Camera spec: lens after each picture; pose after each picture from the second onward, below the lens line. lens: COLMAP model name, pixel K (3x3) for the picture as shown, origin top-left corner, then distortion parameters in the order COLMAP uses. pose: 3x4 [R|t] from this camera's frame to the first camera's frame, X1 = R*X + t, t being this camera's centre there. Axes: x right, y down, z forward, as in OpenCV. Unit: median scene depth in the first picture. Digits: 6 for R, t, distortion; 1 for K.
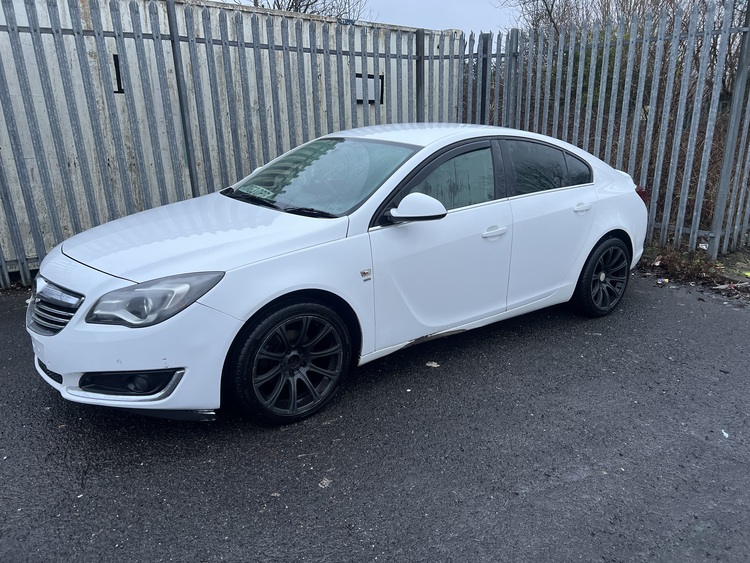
lens RADIAL K [[569.1, 0, 370.1], [0, 569.1, 281.2], [0, 0, 1]] dist [0.053328, -0.049986]
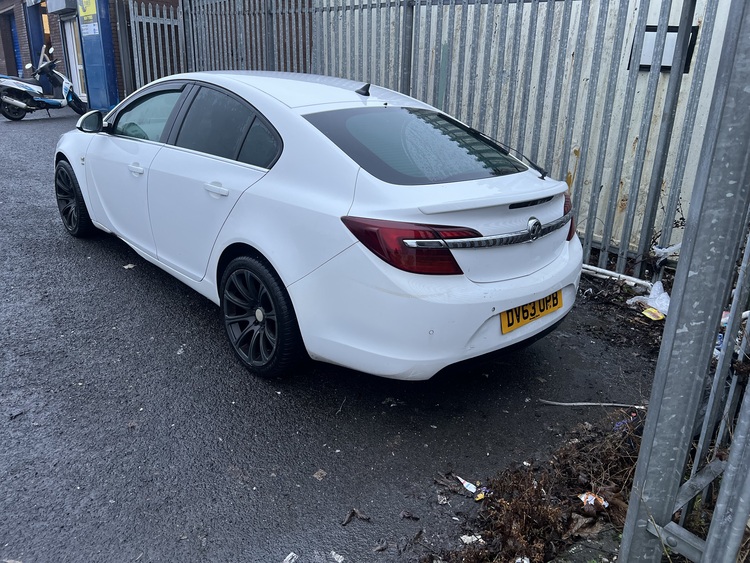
lens RADIAL K [[569.1, 0, 370.1], [0, 569.1, 281.2], [0, 0, 1]] dist [0.053328, -0.049986]
pose [[0.101232, 0.357588, -0.928377, 0.696921], [-0.328701, 0.892787, 0.308037, -0.193994], [0.938993, 0.273975, 0.207918, 0.629689]]
